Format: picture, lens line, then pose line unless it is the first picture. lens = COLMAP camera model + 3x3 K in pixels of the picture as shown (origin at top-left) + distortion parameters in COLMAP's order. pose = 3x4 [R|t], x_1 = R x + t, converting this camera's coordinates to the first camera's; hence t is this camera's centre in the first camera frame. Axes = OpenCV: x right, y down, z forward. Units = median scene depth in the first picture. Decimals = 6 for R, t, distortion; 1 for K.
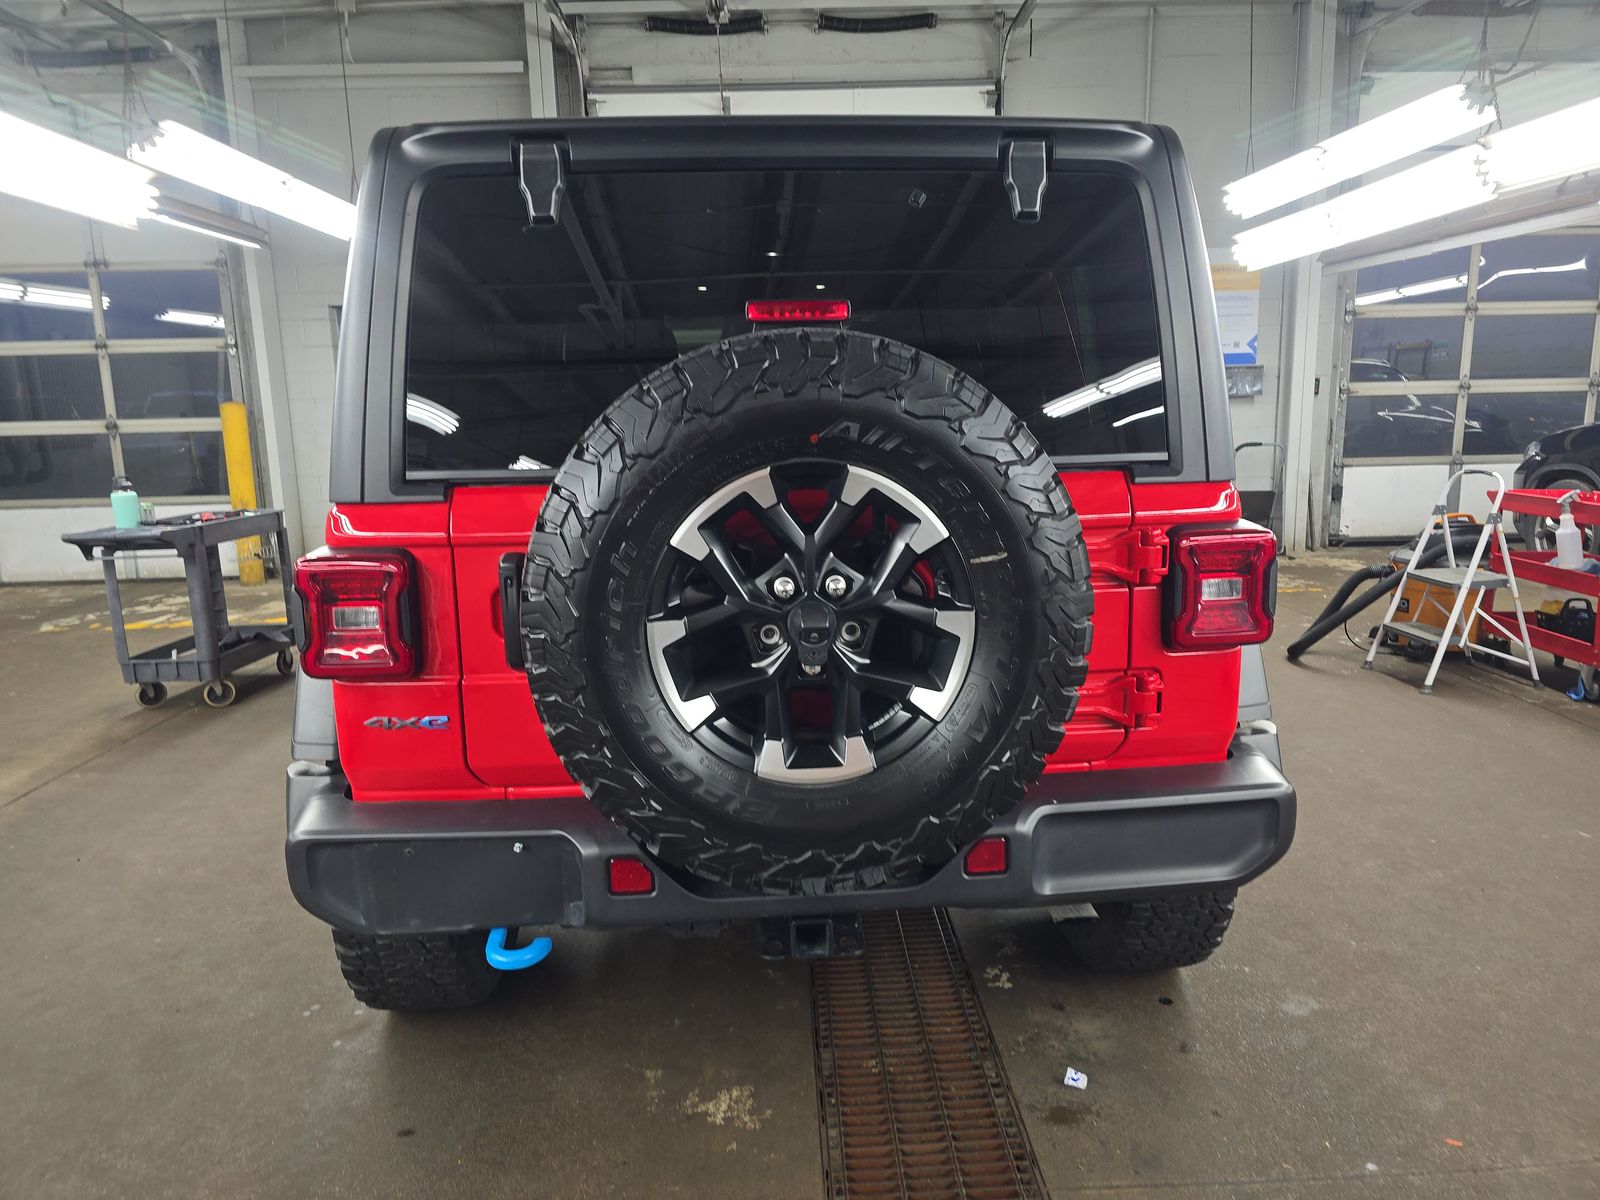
lens RADIAL K [[1068.7, 0, 804.9], [0, 1068.7, 600.9], [0, 0, 1]] dist [0.063099, -0.051933]
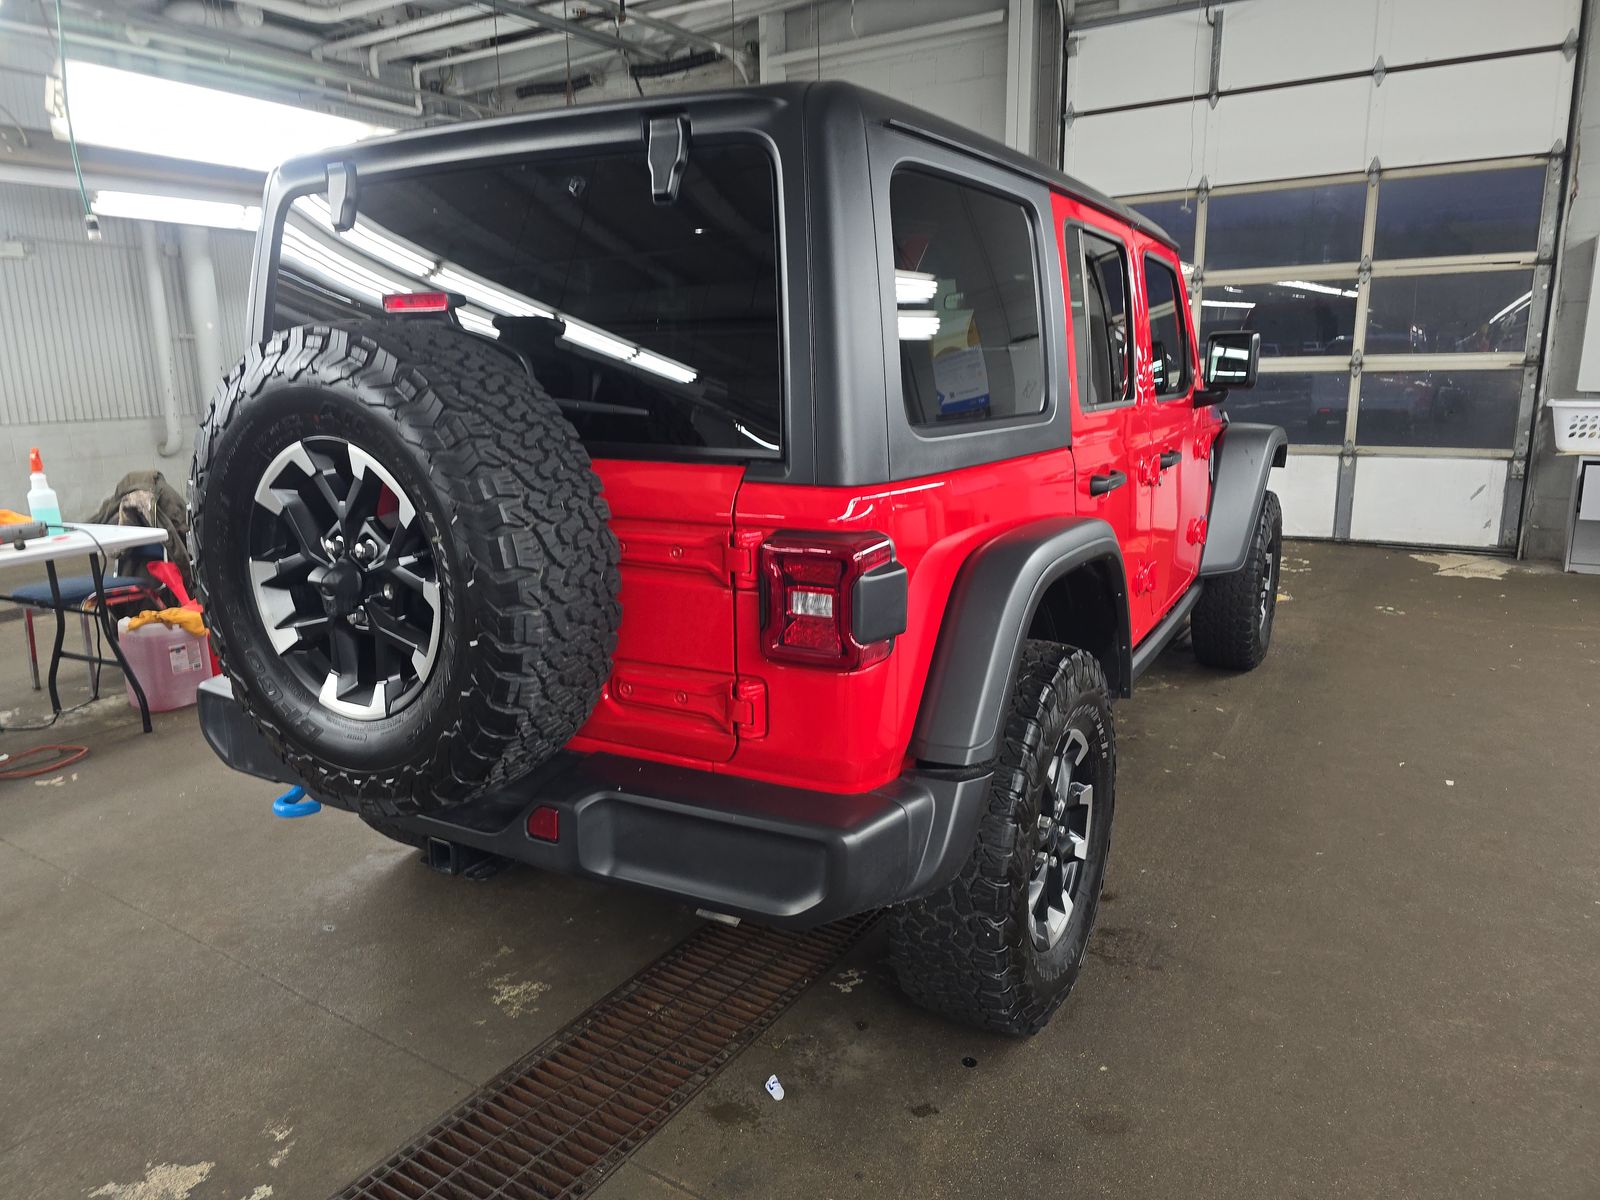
lens RADIAL K [[1068.7, 0, 804.9], [0, 1068.7, 600.9], [0, 0, 1]] dist [0.063099, -0.051933]
pose [[0.829531, 0.138468, -0.541023, 0.823176], [-0.110988, 0.990326, 0.083288, -0.084068], [0.547322, -0.009043, 0.836874, 0.231265]]
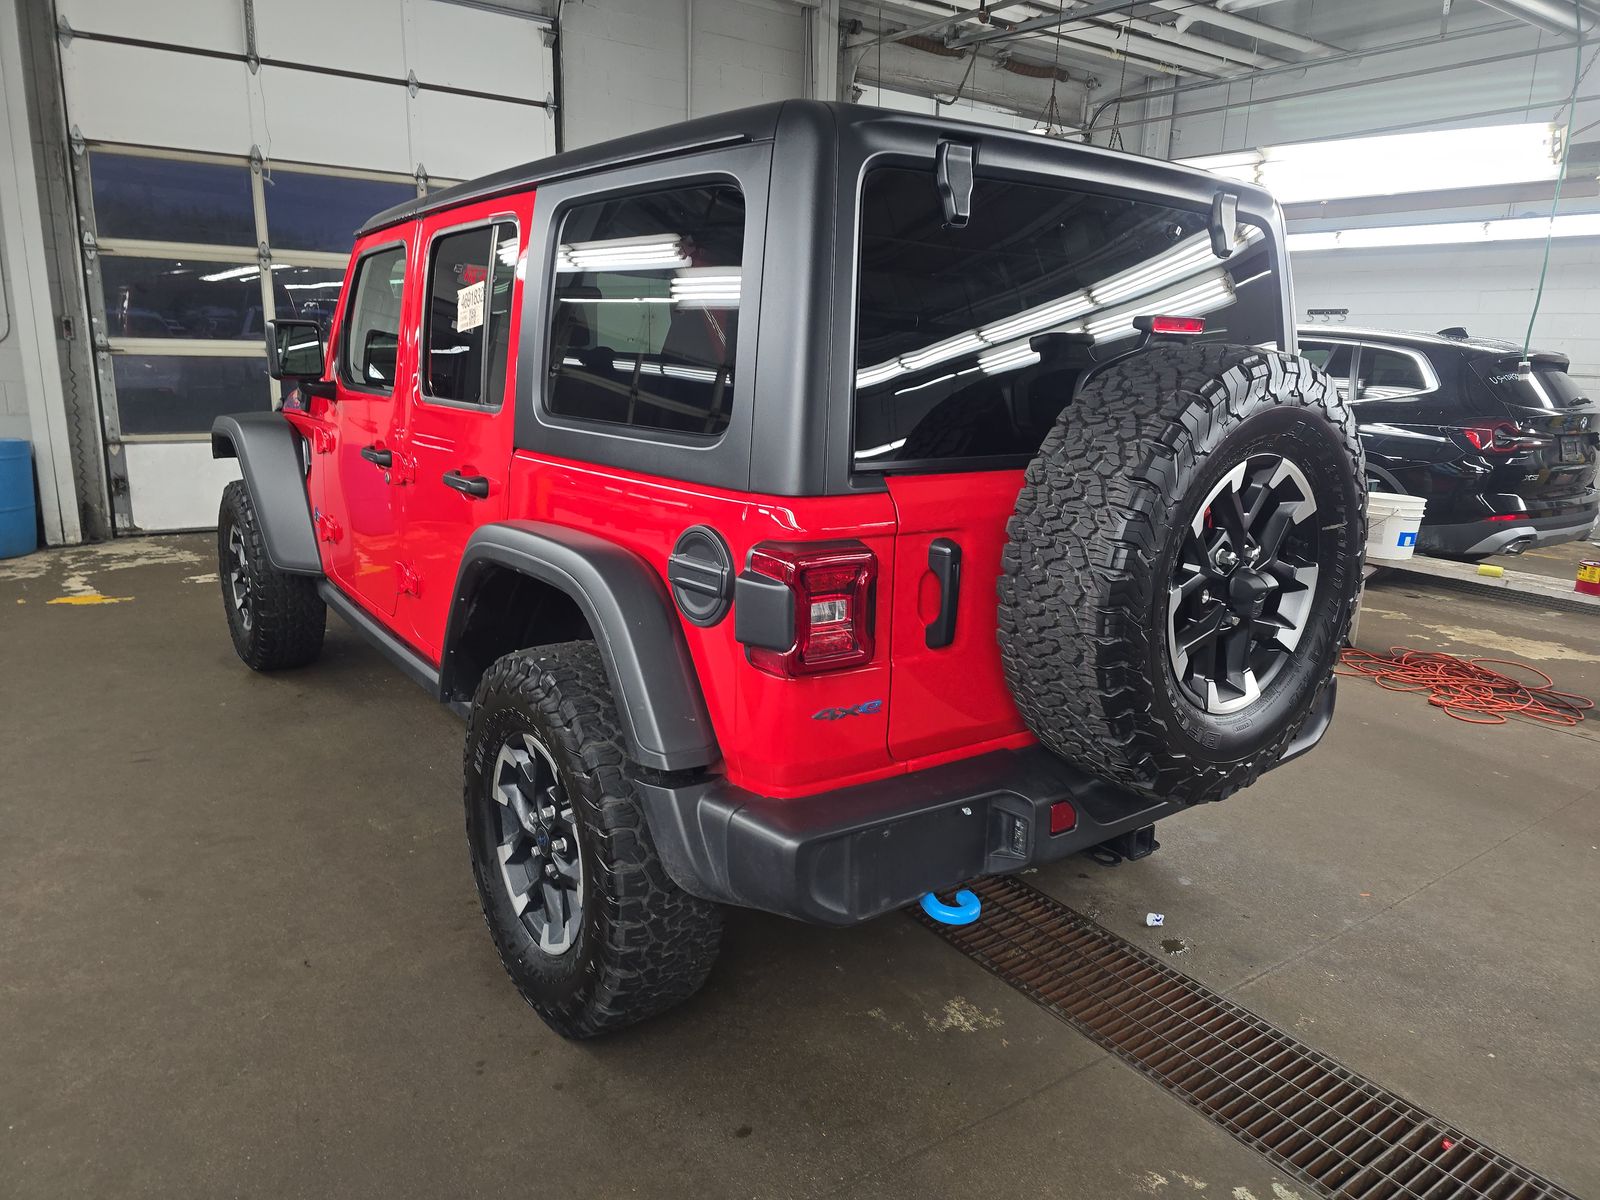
lens RADIAL K [[1068.7, 0, 804.9], [0, 1068.7, 600.9], [0, 0, 1]] dist [0.063099, -0.051933]
pose [[0.834322, -0.082541, 0.545064, -0.867609], [0.053596, 0.996189, 0.068817, -0.057292], [-0.548666, -0.028203, 0.835566, 0.177432]]
